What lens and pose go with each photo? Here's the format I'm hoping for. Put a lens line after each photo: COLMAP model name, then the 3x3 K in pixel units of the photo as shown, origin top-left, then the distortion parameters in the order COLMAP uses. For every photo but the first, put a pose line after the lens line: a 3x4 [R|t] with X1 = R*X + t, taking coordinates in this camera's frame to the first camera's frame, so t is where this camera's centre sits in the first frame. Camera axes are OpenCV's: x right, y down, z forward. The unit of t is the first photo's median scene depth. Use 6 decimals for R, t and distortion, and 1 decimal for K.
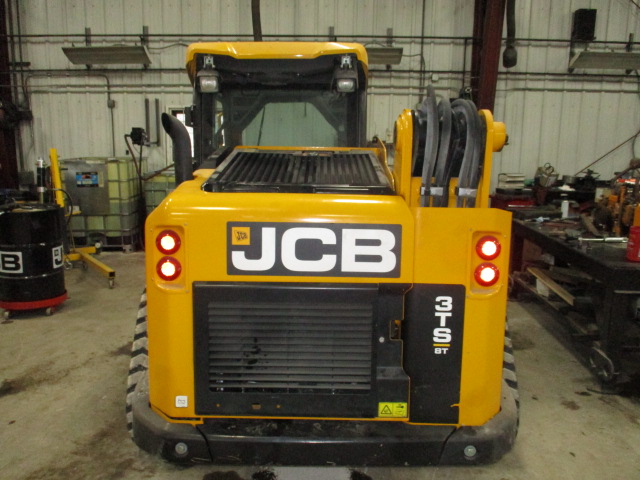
lens RADIAL K [[538.2, 0, 320.0], [0, 538.2, 240.0], [0, 0, 1]] dist [-0.037980, -0.004681]
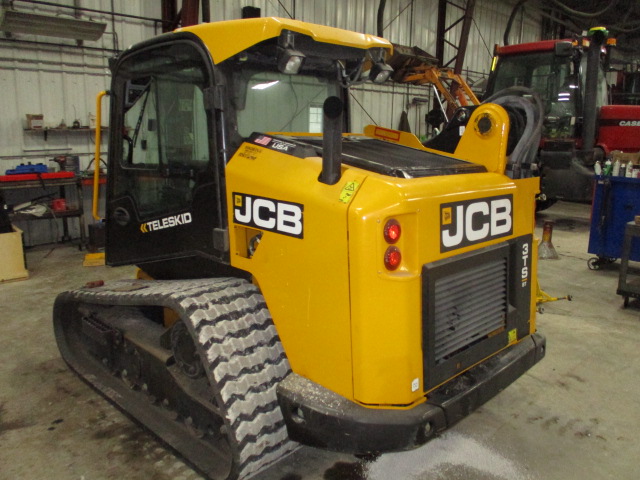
lens RADIAL K [[537.5, 0, 316.2], [0, 537.5, 252.5], [0, 0, 1]] dist [-0.029833, 0.002653]
pose [[0.702881, -0.160586, 0.692944, -0.269950], [0.125614, 0.986895, 0.101293, -0.019136], [-0.700129, 0.015846, 0.713841, 0.101306]]
